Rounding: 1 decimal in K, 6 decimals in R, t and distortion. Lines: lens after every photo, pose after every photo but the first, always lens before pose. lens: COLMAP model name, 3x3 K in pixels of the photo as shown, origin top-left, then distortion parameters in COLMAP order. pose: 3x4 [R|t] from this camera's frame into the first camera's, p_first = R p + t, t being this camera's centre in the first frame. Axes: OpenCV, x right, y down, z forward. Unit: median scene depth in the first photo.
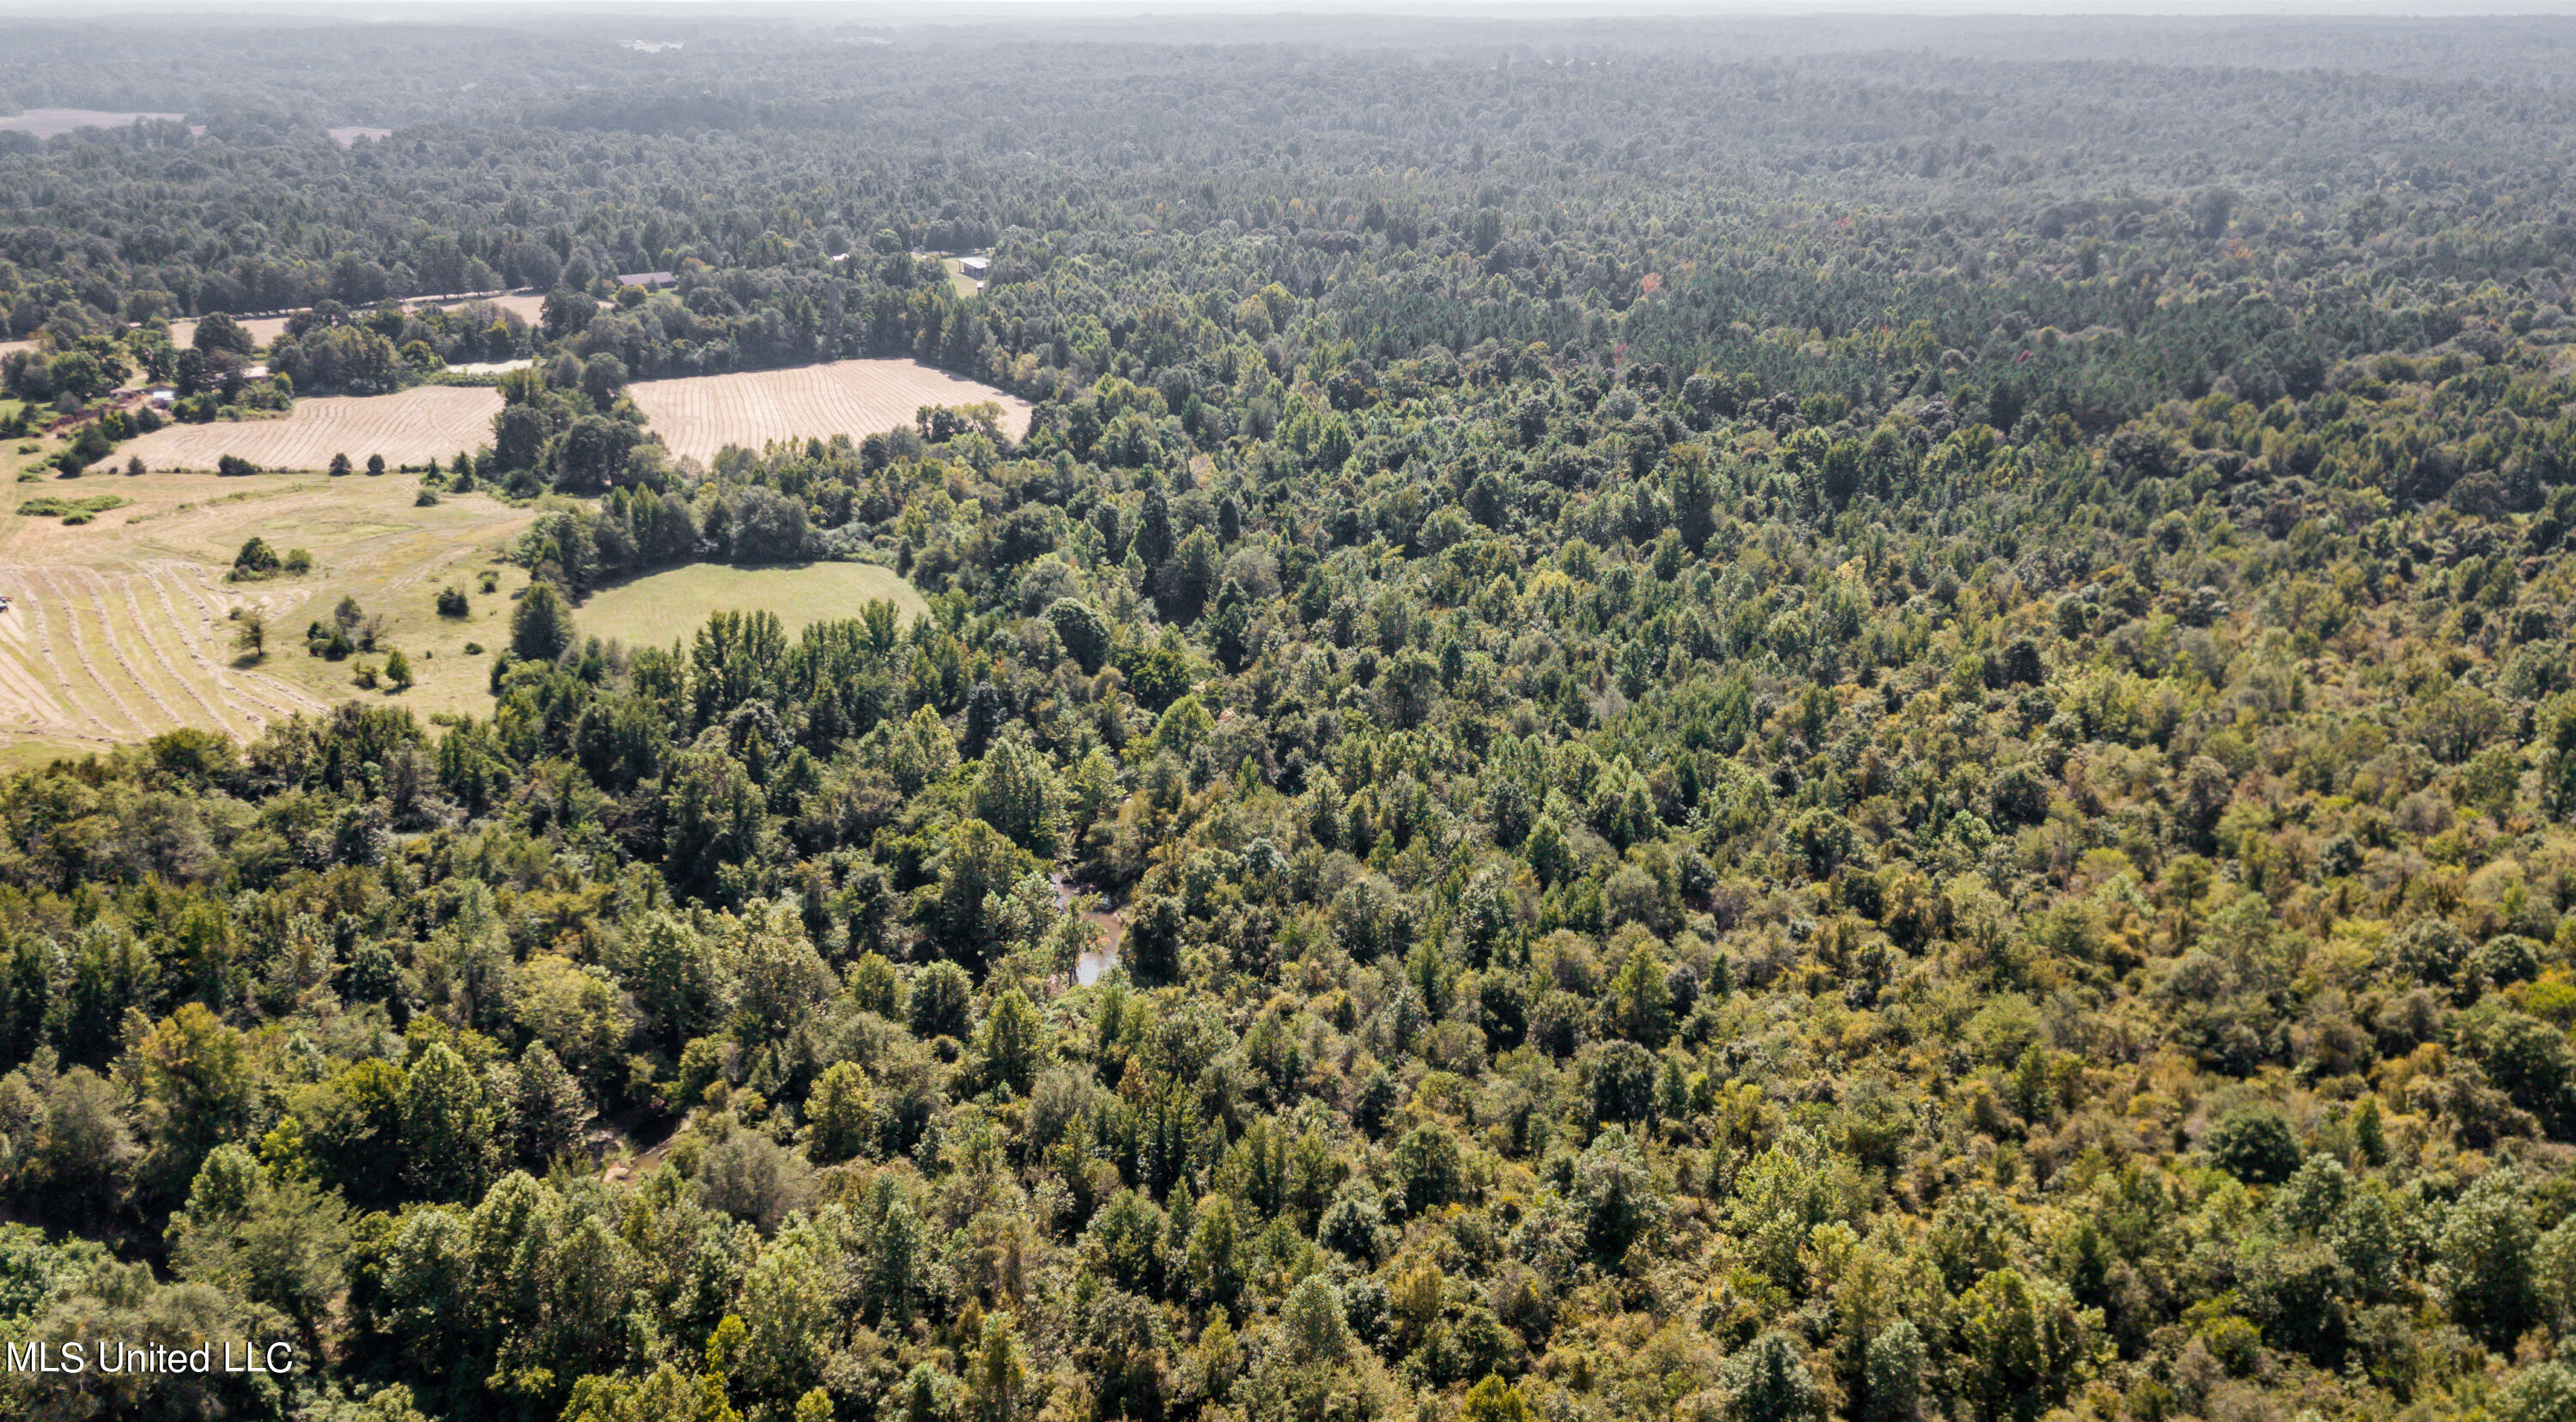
lens RADIAL K [[2012.4, 0, 1268.8], [0, 2012.4, 705.0], [0, 0, 1]] dist [0.006730, 0.039606]
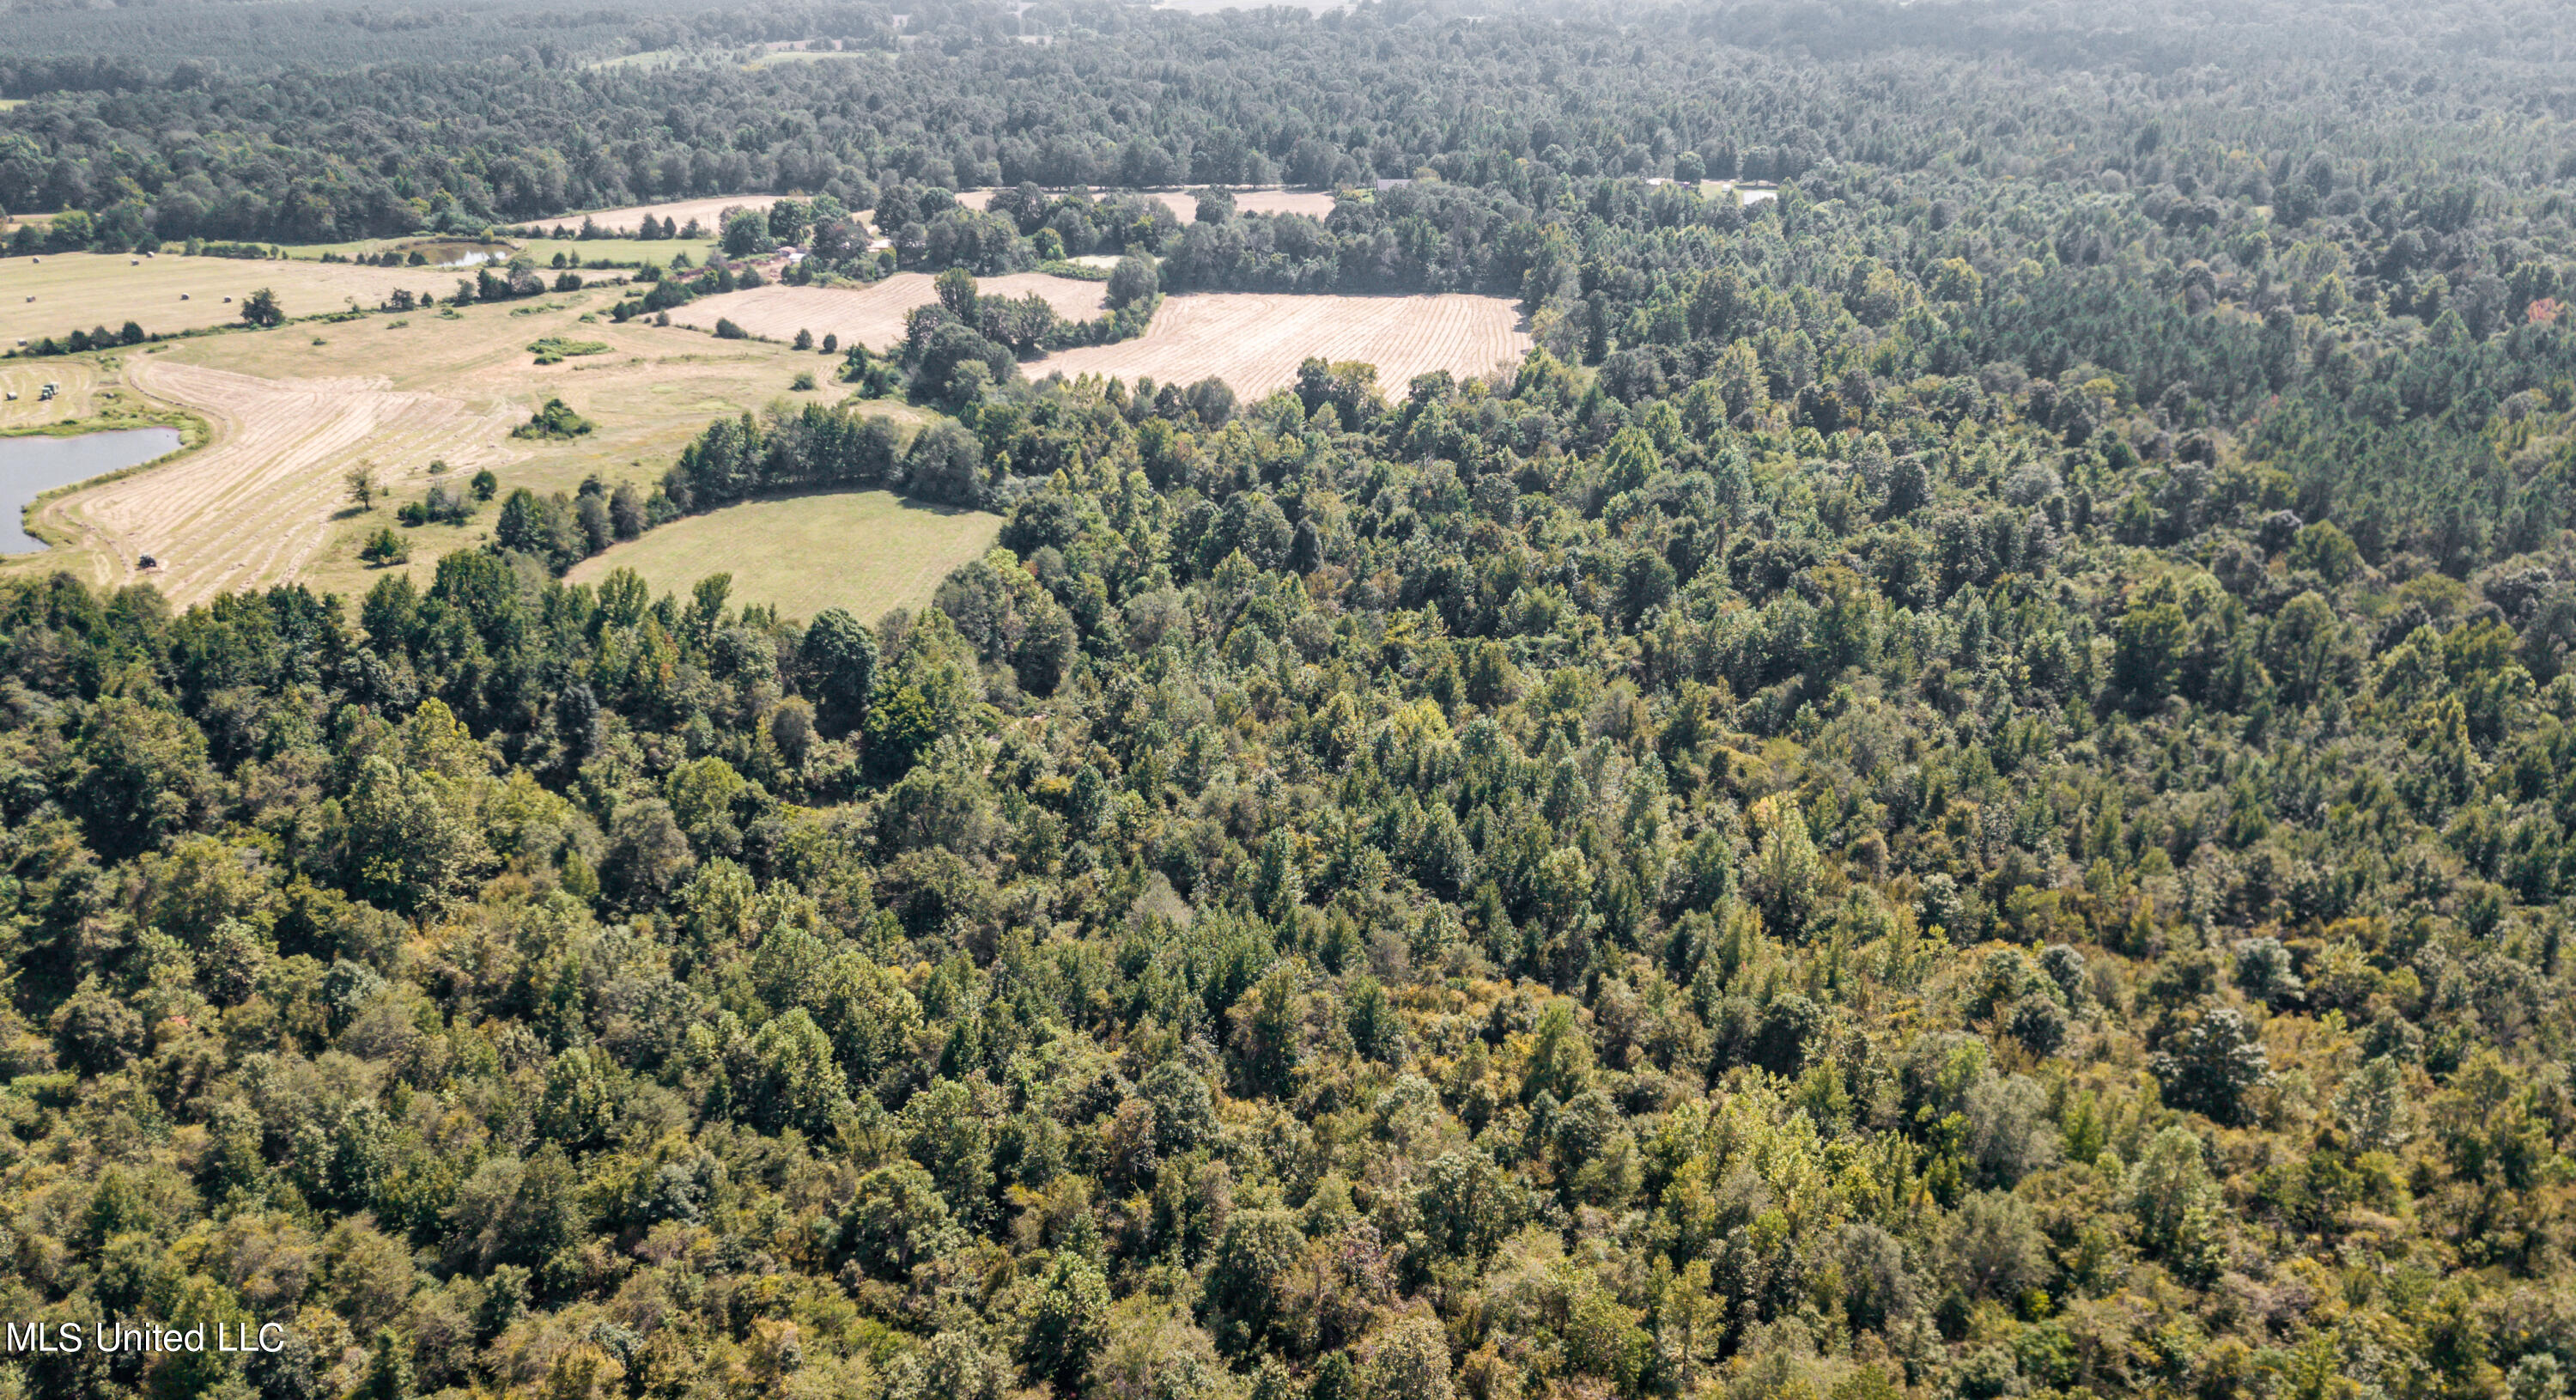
lens RADIAL K [[1988.5, 0, 1273.5], [0, 1988.5, 696.0], [0, 0, 1]] dist [0.007443, 0.035895]
pose [[0.805891, 0.226471, -0.547037, 0.377095], [-0.199941, 0.973772, 0.108585, -0.105370], [0.557281, 0.021867, 0.830036, 0.285489]]
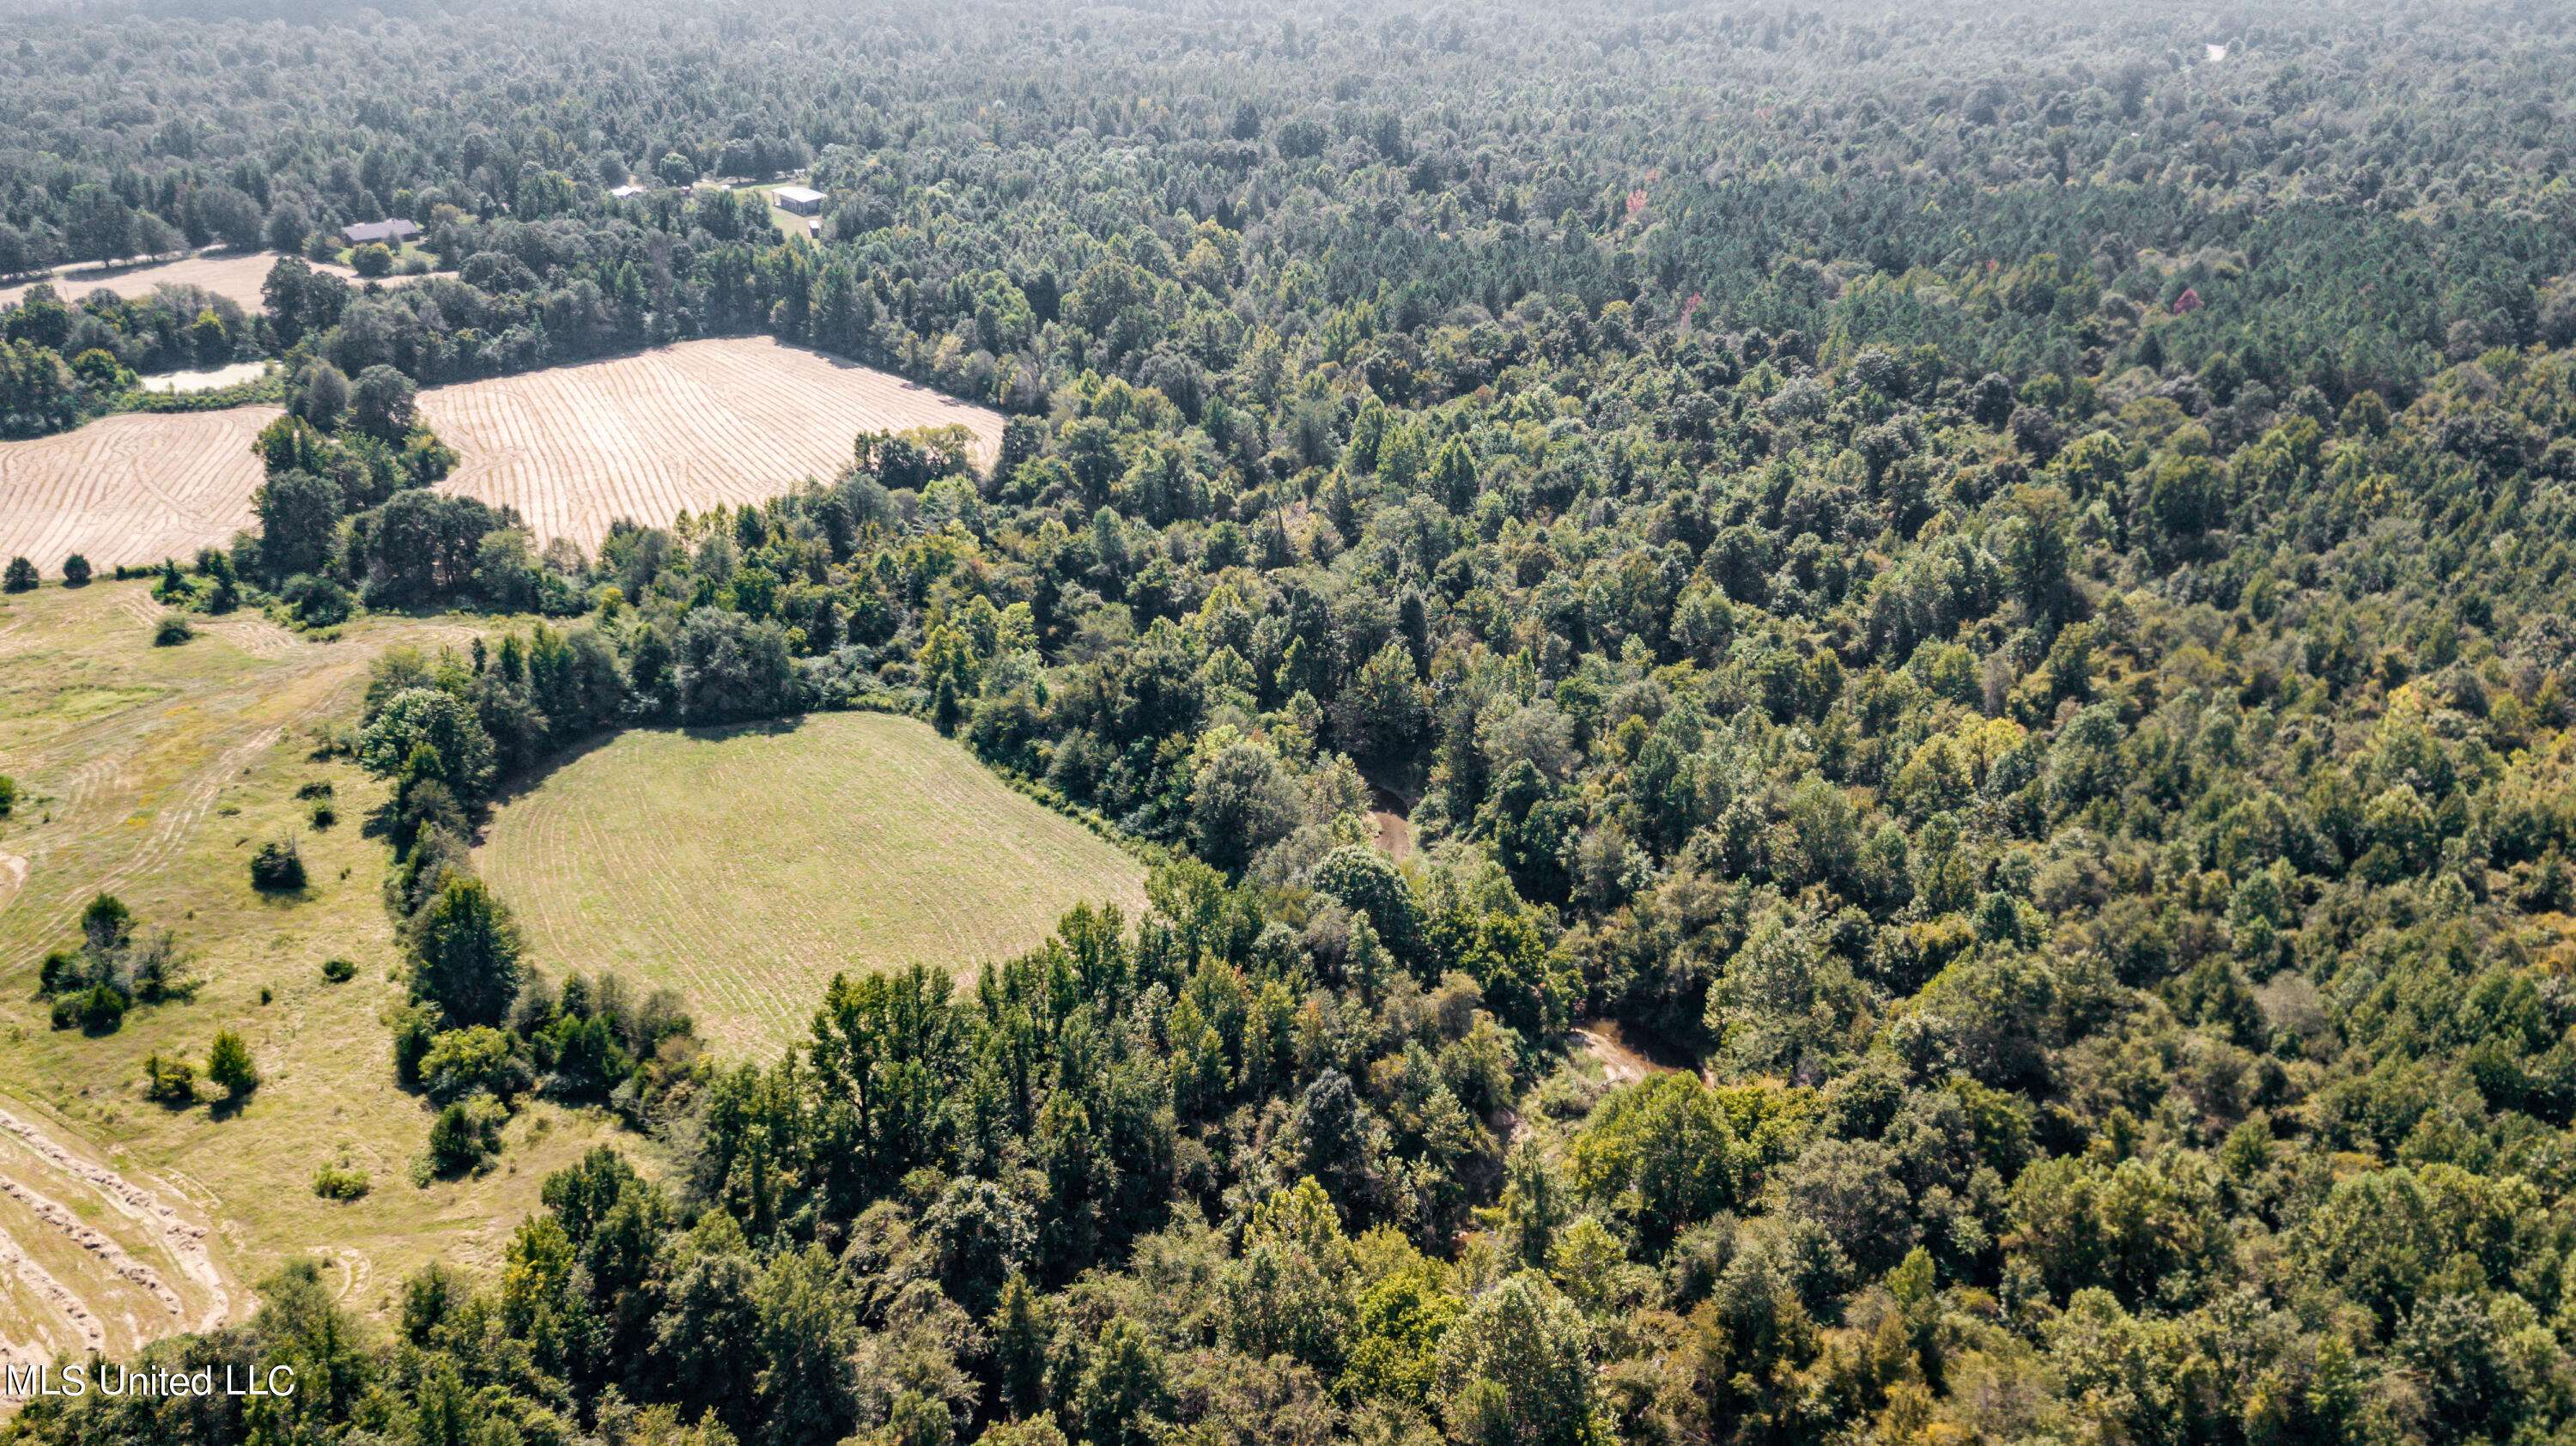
lens RADIAL K [[1967.1, 0, 1271.6], [0, 1967.1, 719.8], [0, 0, 1]] dist [0.015309, 0.026078]
pose [[0.986870, -0.070792, 0.145178, -0.152098], [0.059643, 0.995028, 0.079763, -0.103841], [-0.150103, -0.070057, 0.986185, 0.287176]]
